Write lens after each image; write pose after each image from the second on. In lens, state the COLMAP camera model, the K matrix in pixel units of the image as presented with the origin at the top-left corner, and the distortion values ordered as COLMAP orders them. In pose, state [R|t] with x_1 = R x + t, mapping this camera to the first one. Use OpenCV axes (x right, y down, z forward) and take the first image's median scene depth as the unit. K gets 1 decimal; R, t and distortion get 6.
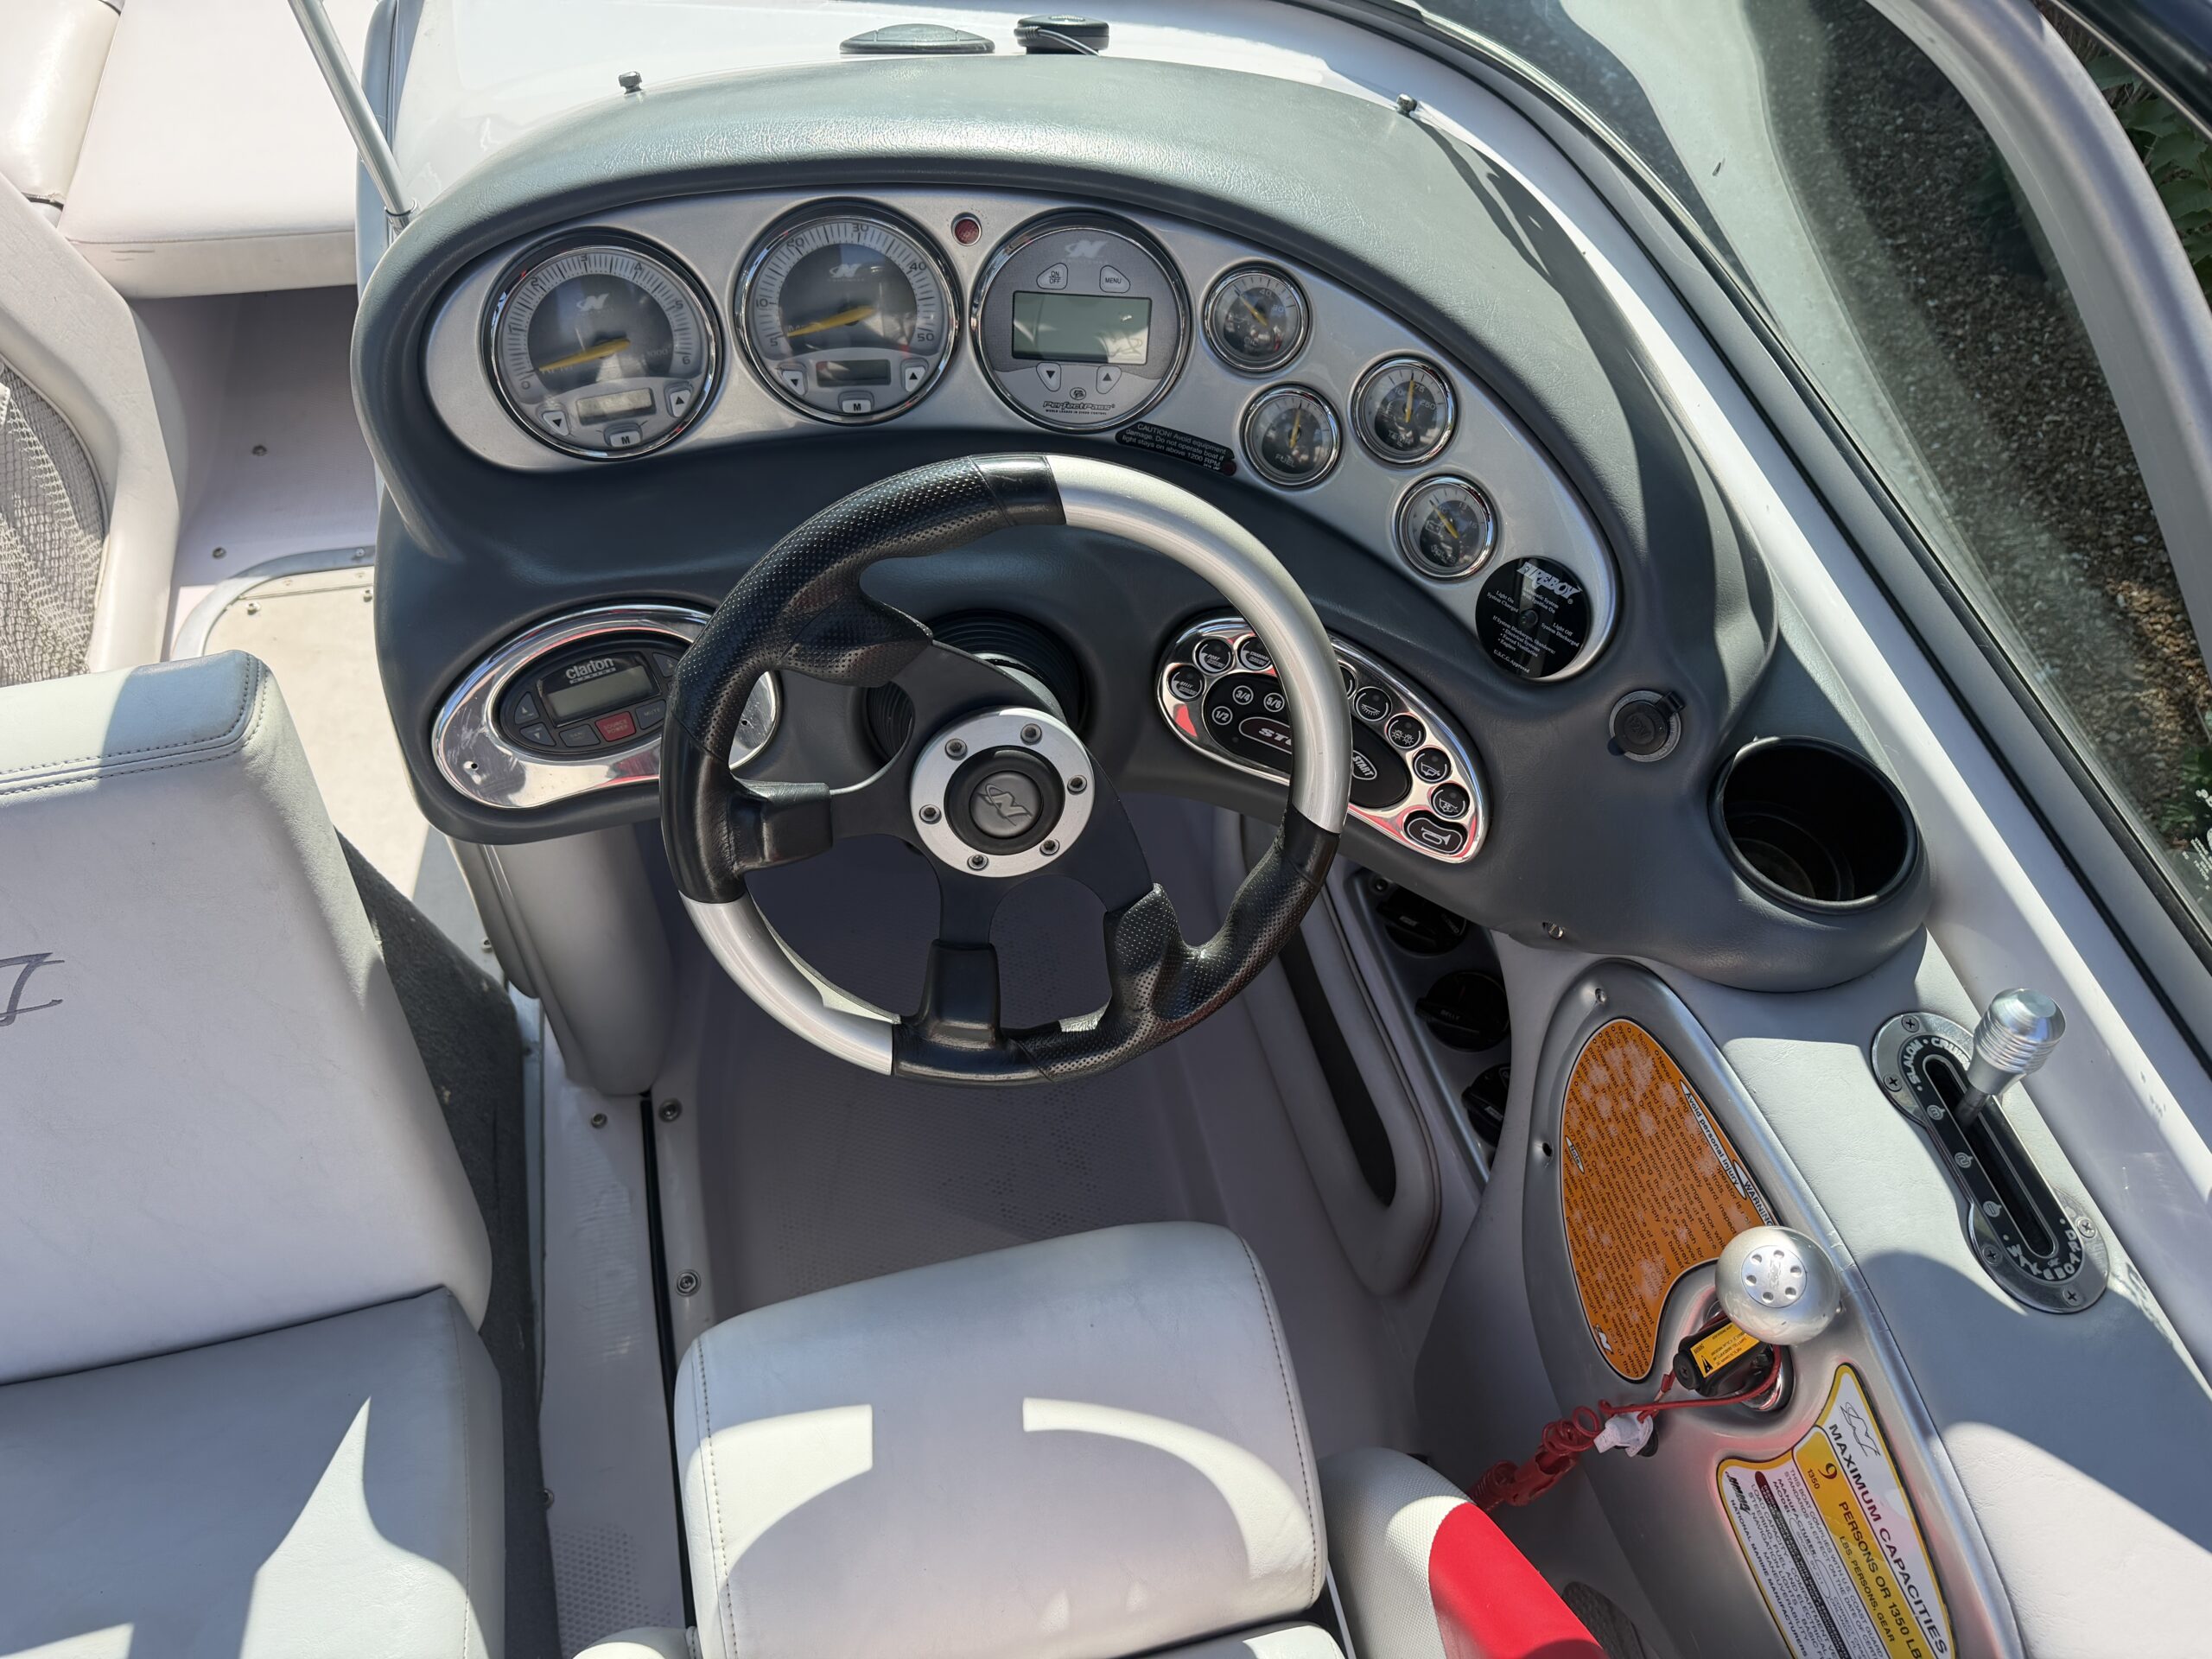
lens RADIAL K [[1598.0, 0, 1094.1], [0, 1598.0, 825.5], [0, 0, 1]] dist [-0.006831, 0.003532]
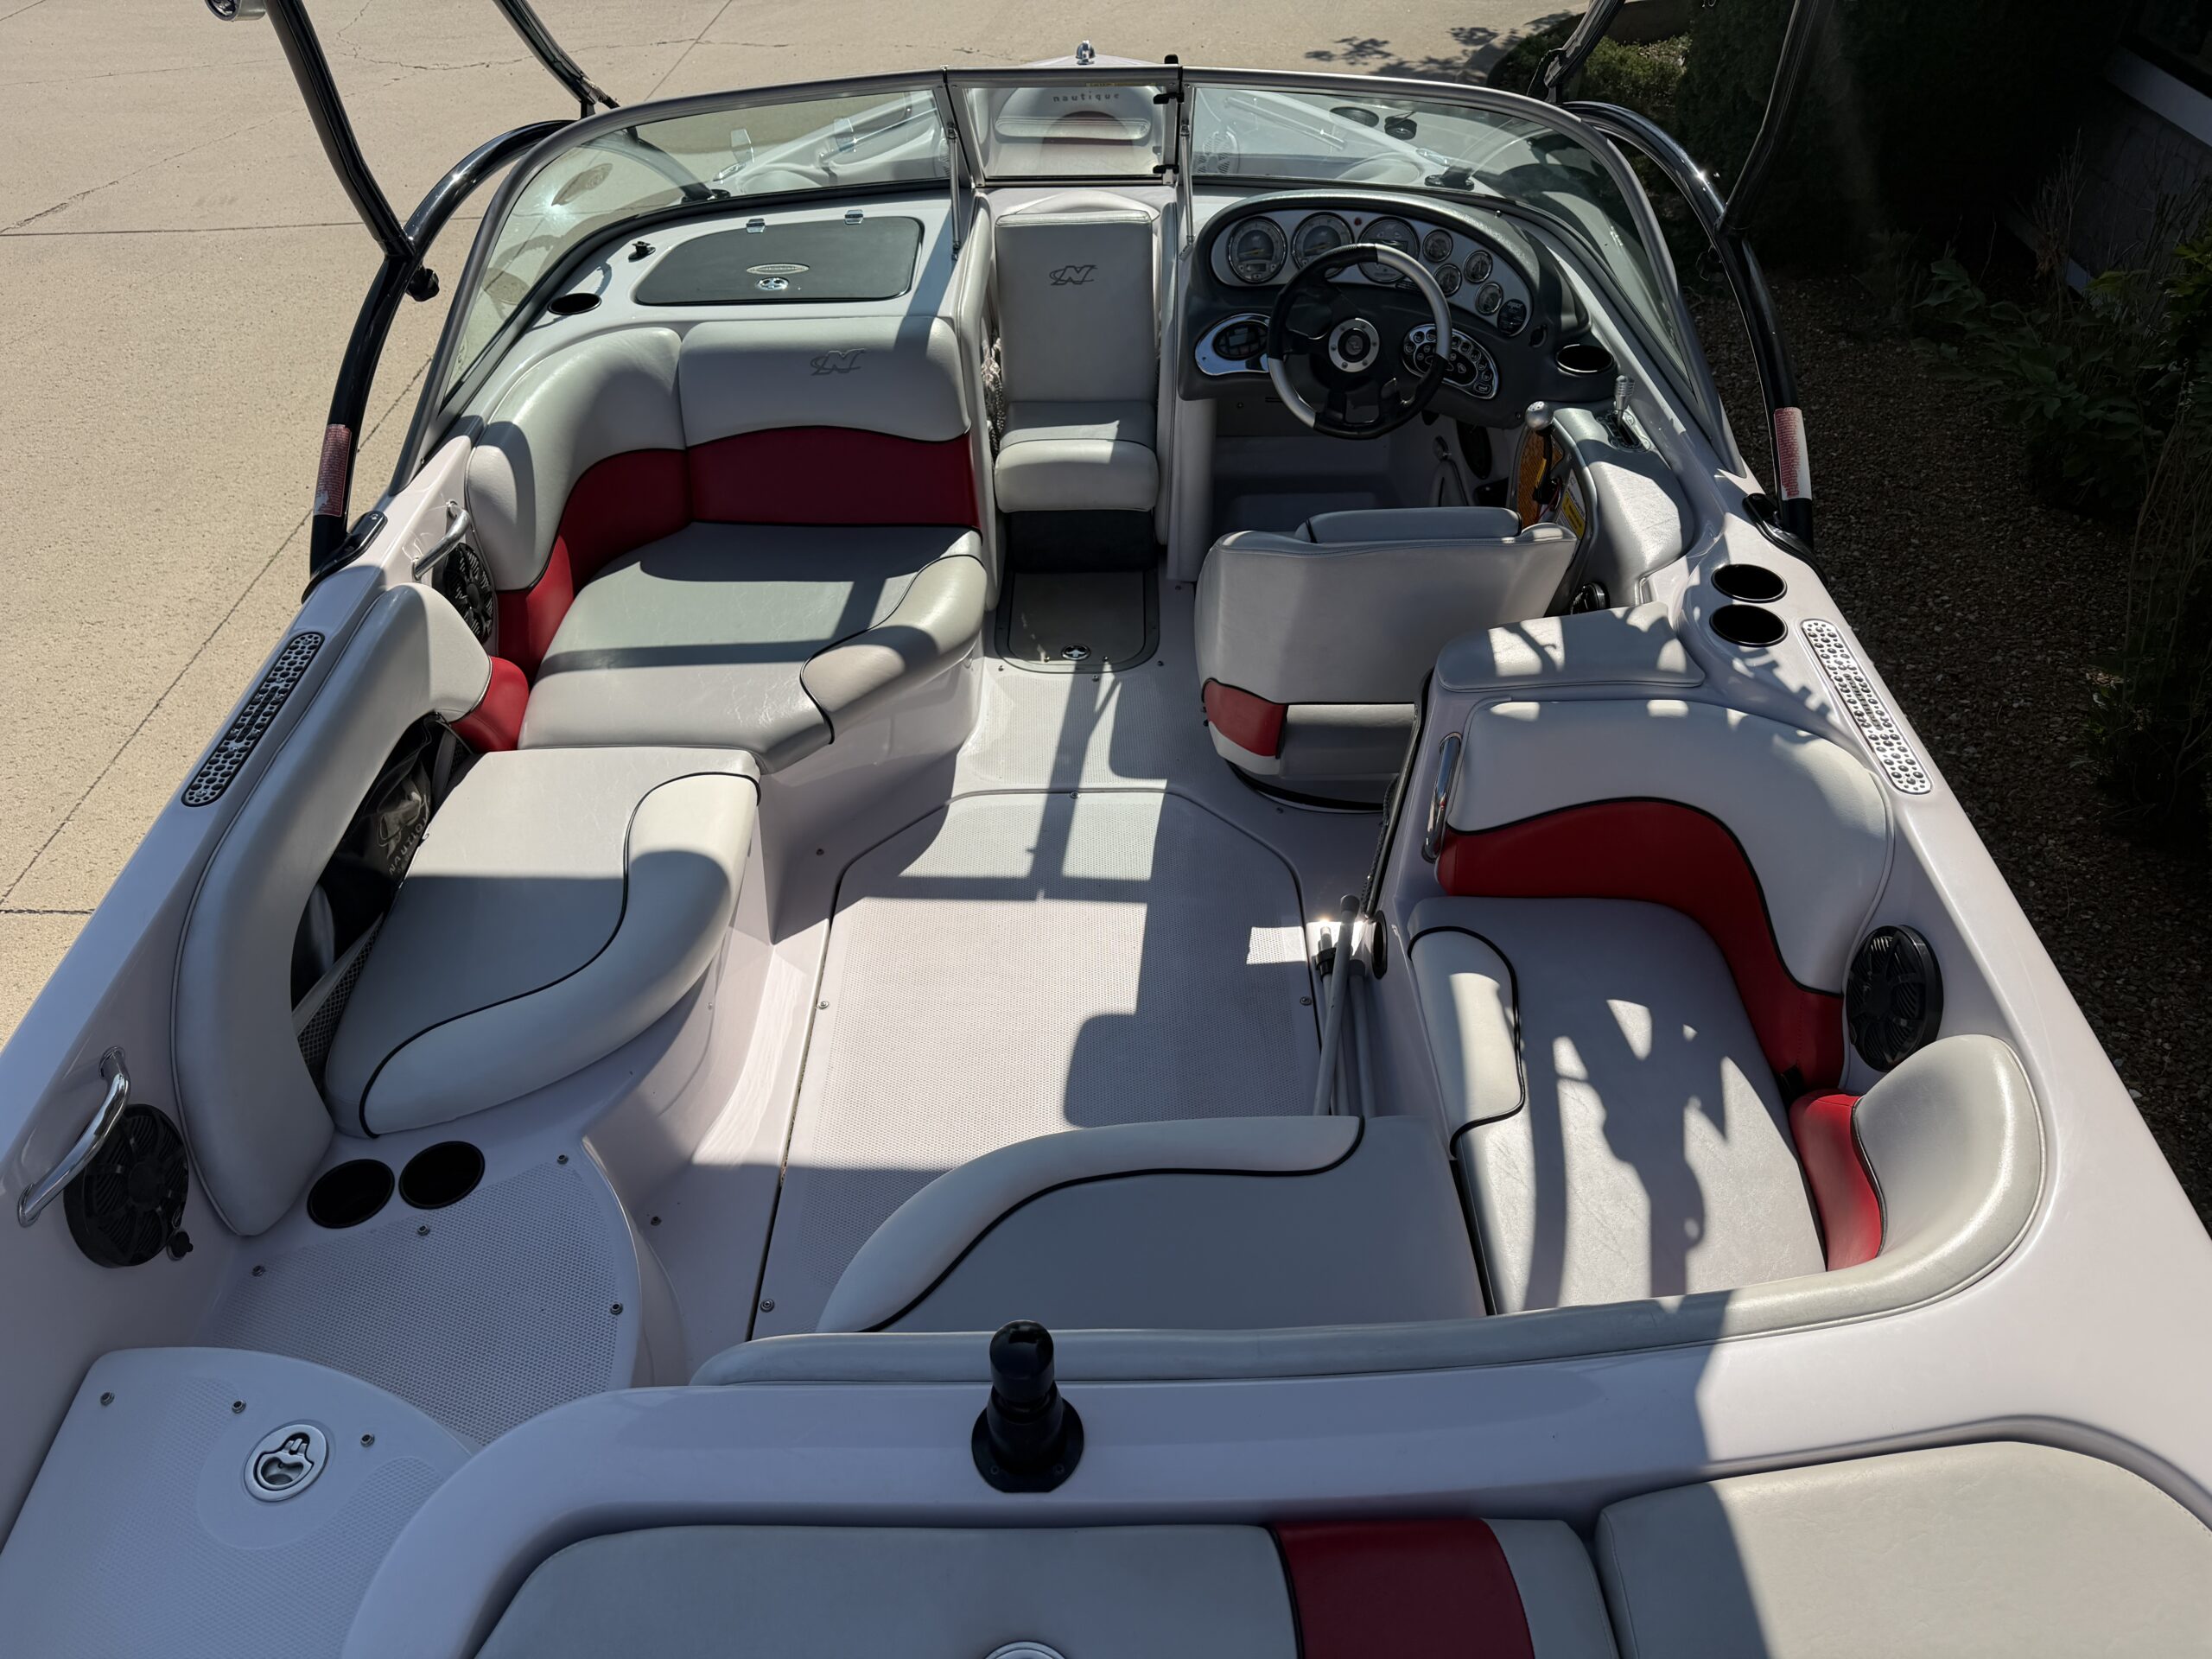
lens RADIAL K [[1541.1, 0, 1099.1], [0, 1541.1, 834.5], [0, 0, 1]] dist [0.059883, -0.072518]
pose [[0.975209, 0.082267, -0.205424, 0.185991], [-0.131055, 0.962725, -0.236610, 1.872072], [0.178301, 0.257666, 0.949640, -2.091232]]
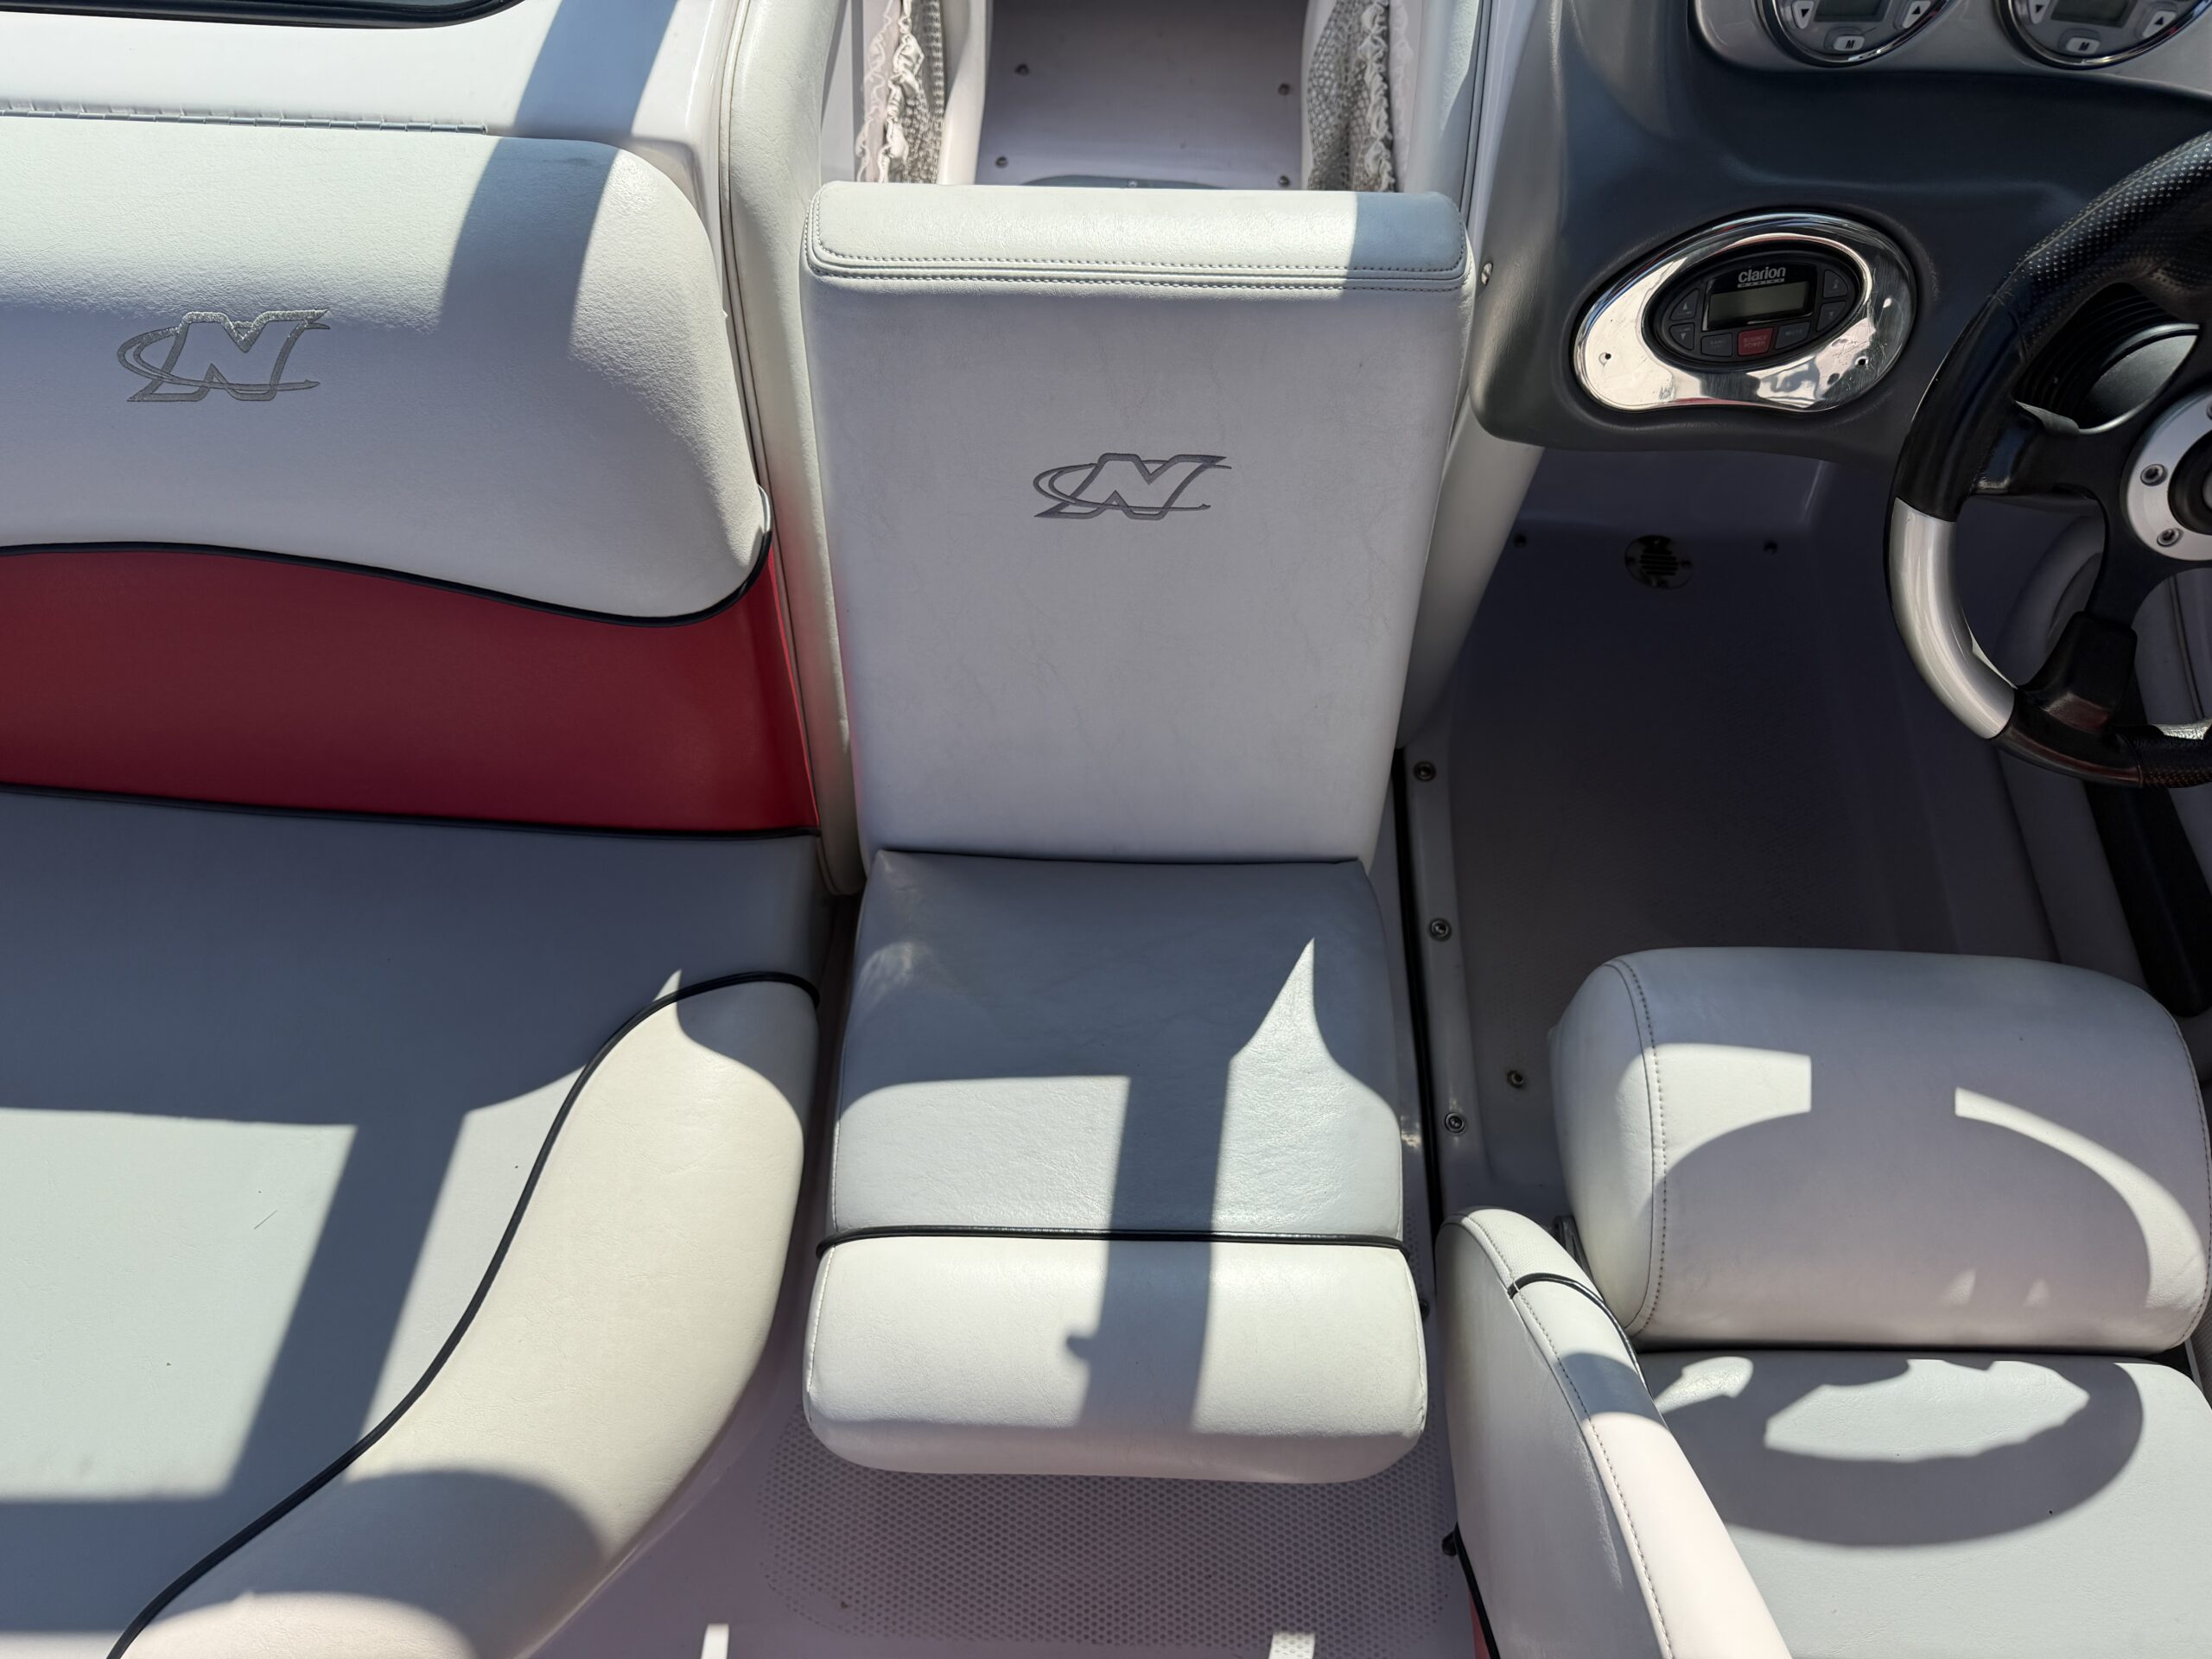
lens RADIAL K [[1541.1, 0, 1099.1], [0, 1541.1, 834.5], [0, 0, 1]] dist [0.059883, -0.072518]
pose [[0.968522, 0.217414, -0.121232, -0.518147], [-0.200018, 0.969605, 0.140919, 0.181622], [0.148185, -0.112235, 0.982570, -0.044743]]
